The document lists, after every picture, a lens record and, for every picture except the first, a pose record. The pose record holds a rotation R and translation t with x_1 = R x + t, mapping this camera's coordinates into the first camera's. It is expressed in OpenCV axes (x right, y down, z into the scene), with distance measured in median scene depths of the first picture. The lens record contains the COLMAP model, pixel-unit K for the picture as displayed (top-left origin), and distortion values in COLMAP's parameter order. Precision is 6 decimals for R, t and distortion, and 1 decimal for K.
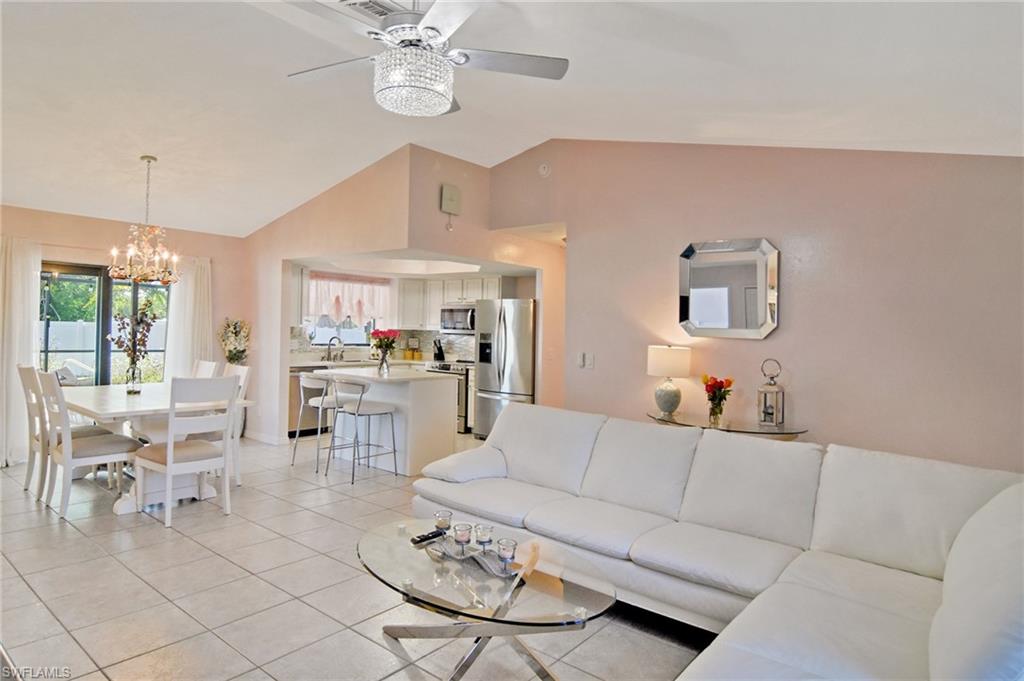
lens RADIAL K [[607.0, 0, 486.9], [0, 607.0, 285.1], [0, 0, 1]] dist [-0.019085, -0.000655]
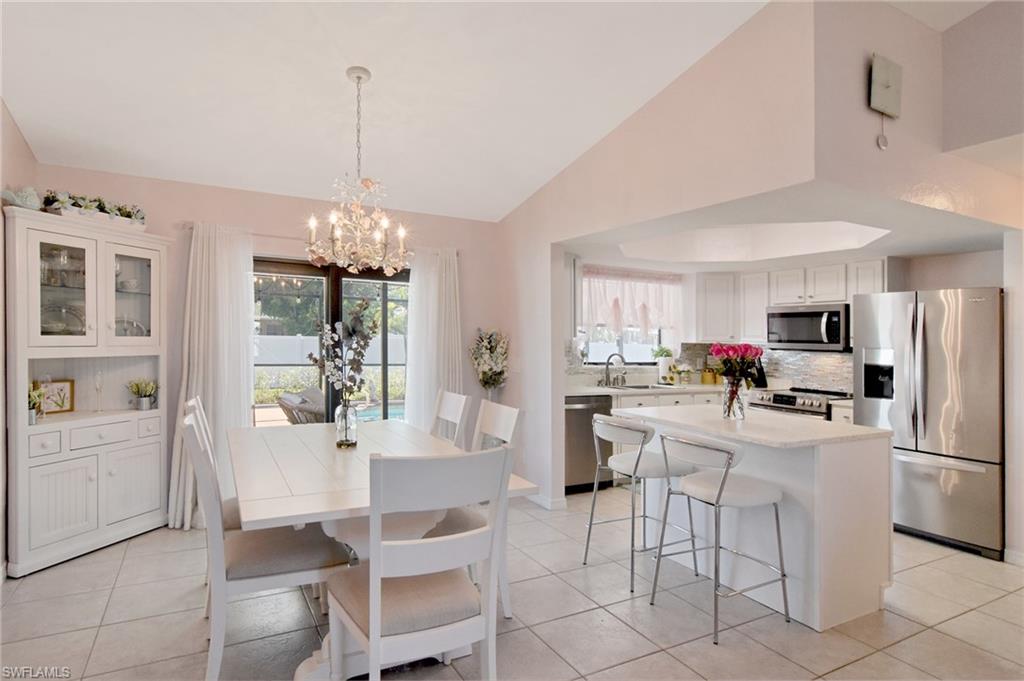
lens RADIAL K [[570.9, 0, 514.6], [0, 570.9, 314.7], [0, 0, 1]] dist [-0.001691, 0.001736]
pose [[0.942662, -0.018566, -0.333233, -0.143399], [0.026308, 0.999478, 0.018736, 0.023362], [0.332711, -0.026429, 0.942658, 0.327157]]
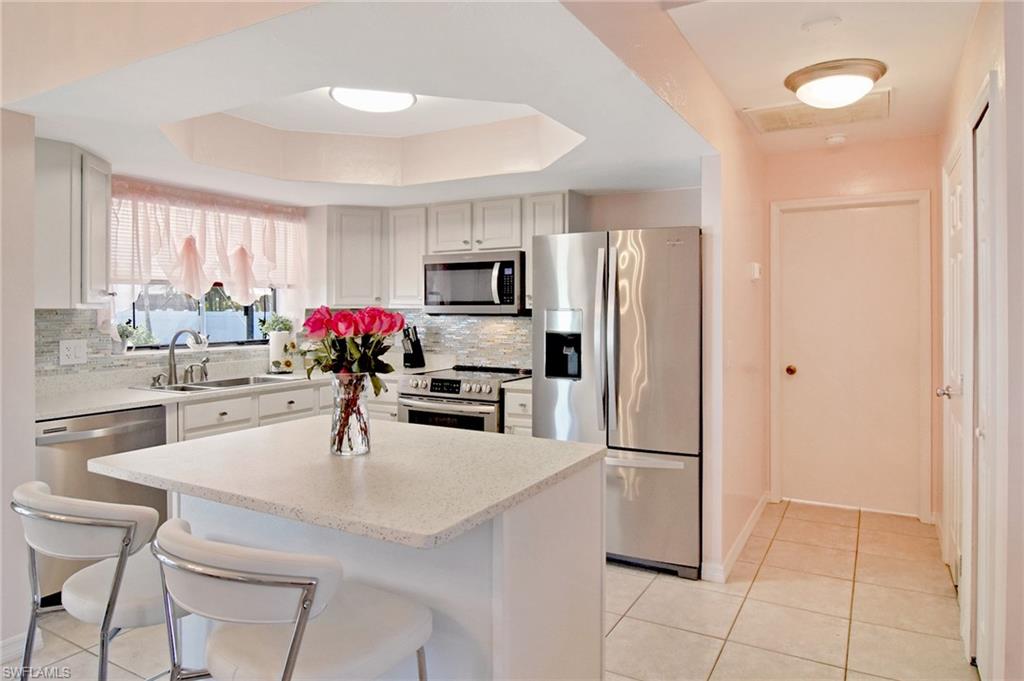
lens RADIAL K [[640.3, 0, 540.3], [0, 640.3, 288.1], [0, 0, 1]] dist [0.002692, -0.001474]
pose [[0.970964, -0.019964, 0.238393, -0.119333], [0.009149, 0.998881, 0.046390, 0.038747], [-0.239052, -0.042862, 0.970060, 0.524867]]
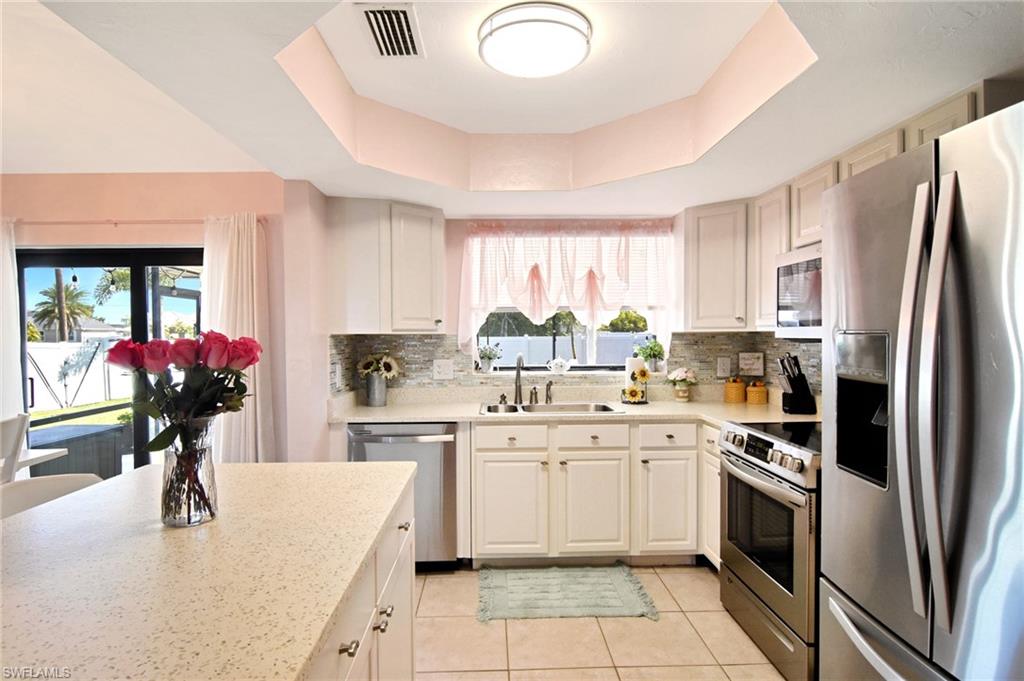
lens RADIAL K [[570.9, 0, 493.4], [0, 570.9, 318.4], [0, 0, 1]] dist [-0.001691, 0.001736]
pose [[0.692591, -0.051017, -0.719524, 0.050736], [0.077737, 0.996965, 0.004139, 0.059665], [0.717130, -0.058801, 0.694455, 0.734101]]
